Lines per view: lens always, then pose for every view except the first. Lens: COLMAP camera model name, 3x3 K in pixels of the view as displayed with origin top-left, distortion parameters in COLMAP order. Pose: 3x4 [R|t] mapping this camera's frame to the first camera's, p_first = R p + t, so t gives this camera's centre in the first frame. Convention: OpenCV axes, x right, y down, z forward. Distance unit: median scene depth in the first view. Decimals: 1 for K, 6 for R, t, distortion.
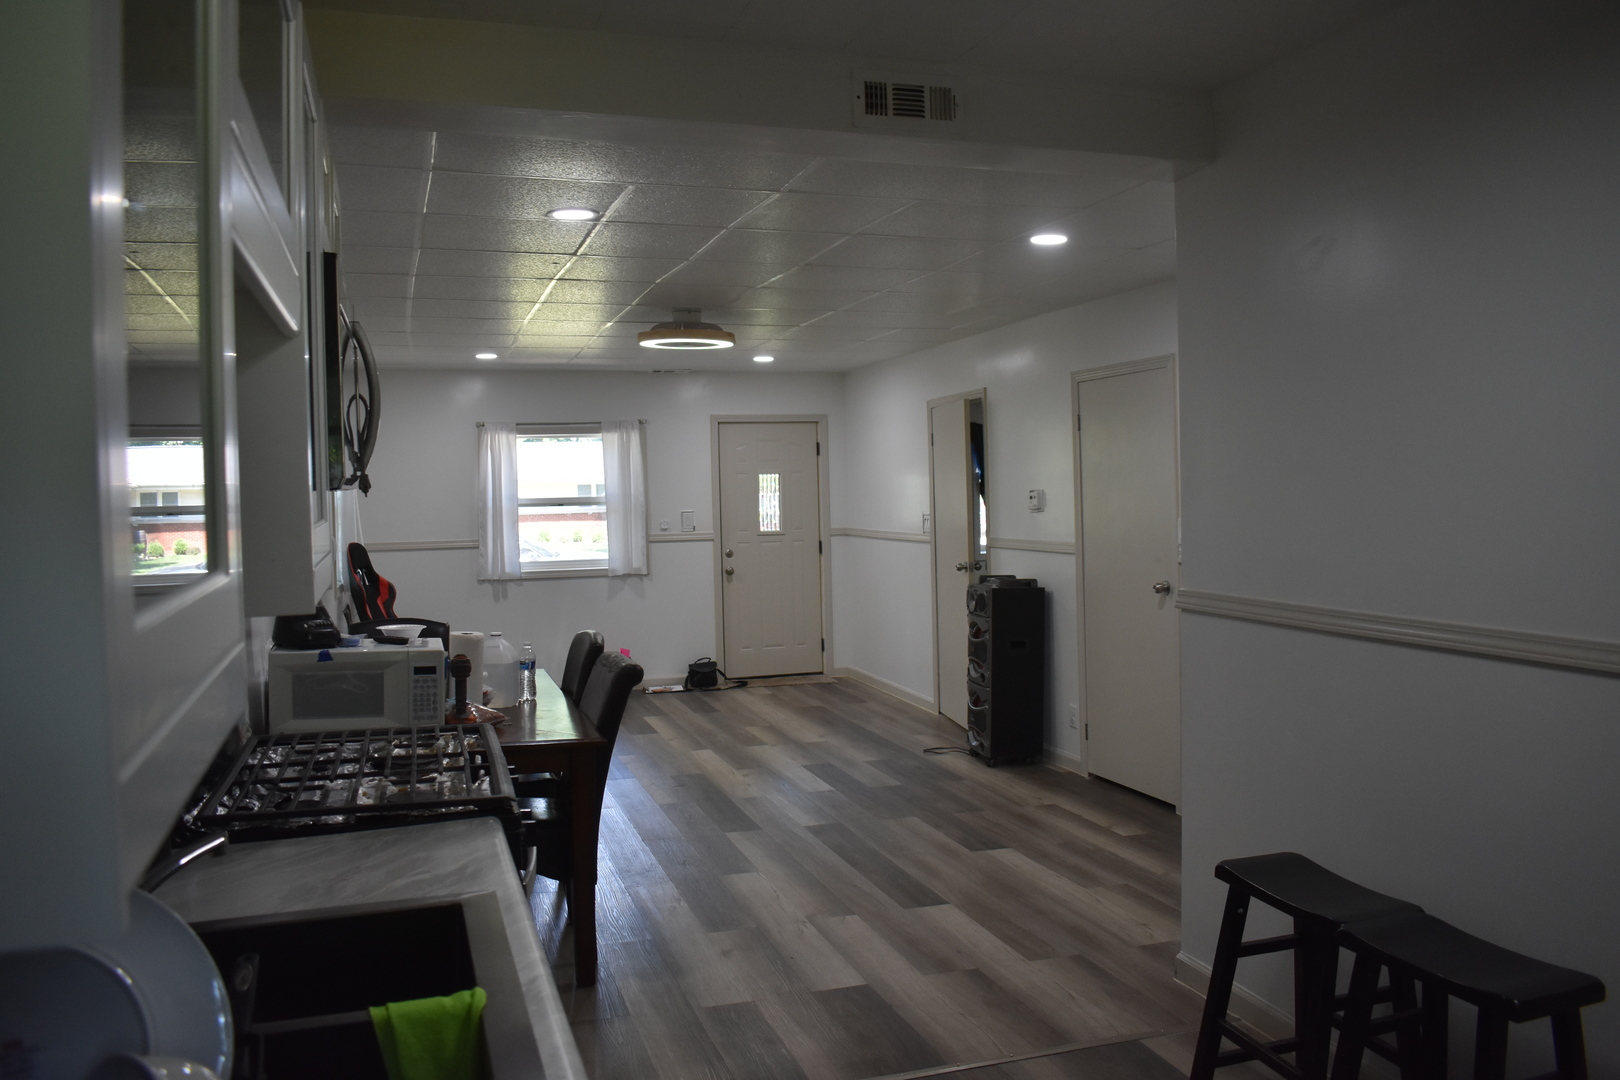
lens RADIAL K [[1310.1, 0, 810.0], [0, 1310.1, 540.0], [0, 0, 1]] dist [-0.092657, 0.003633]
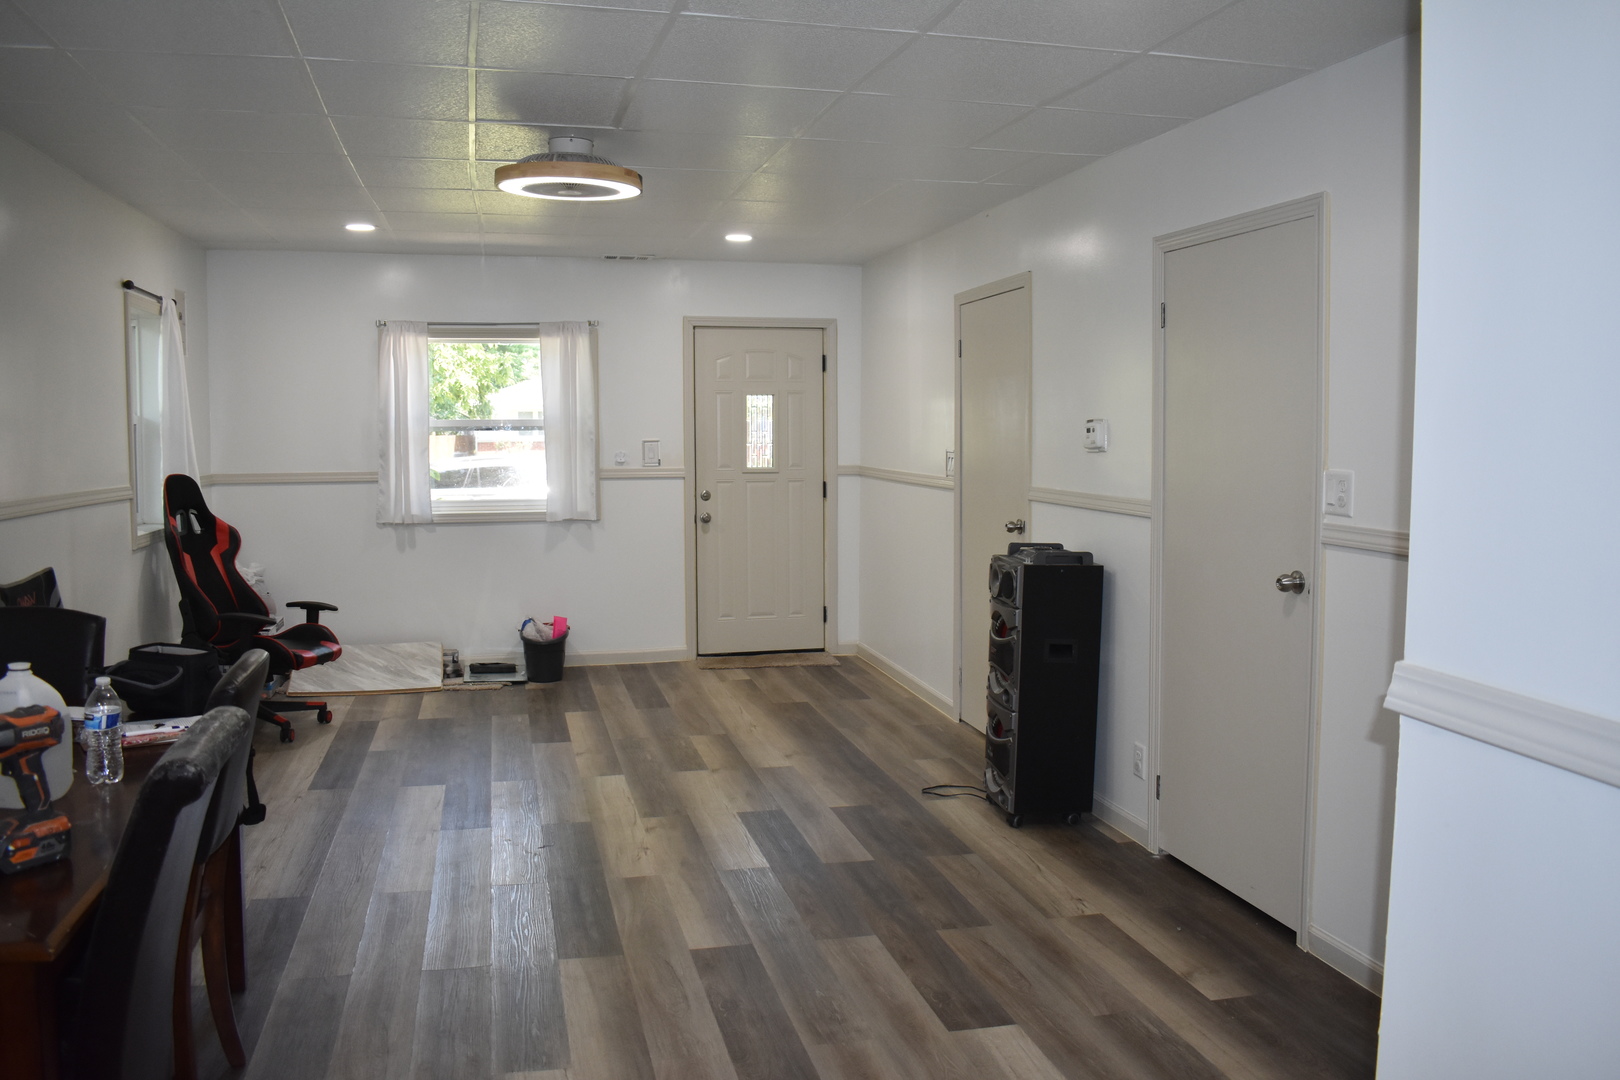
lens RADIAL K [[1310.1, 0, 810.0], [0, 1310.1, 540.0], [0, 0, 1]] dist [-0.092657, 0.003633]
pose [[0.997829, 0.025667, -0.060656, 0.056517], [-0.022430, 0.998318, 0.053458, -0.007316], [0.061926, -0.051982, 0.996726, 0.263523]]
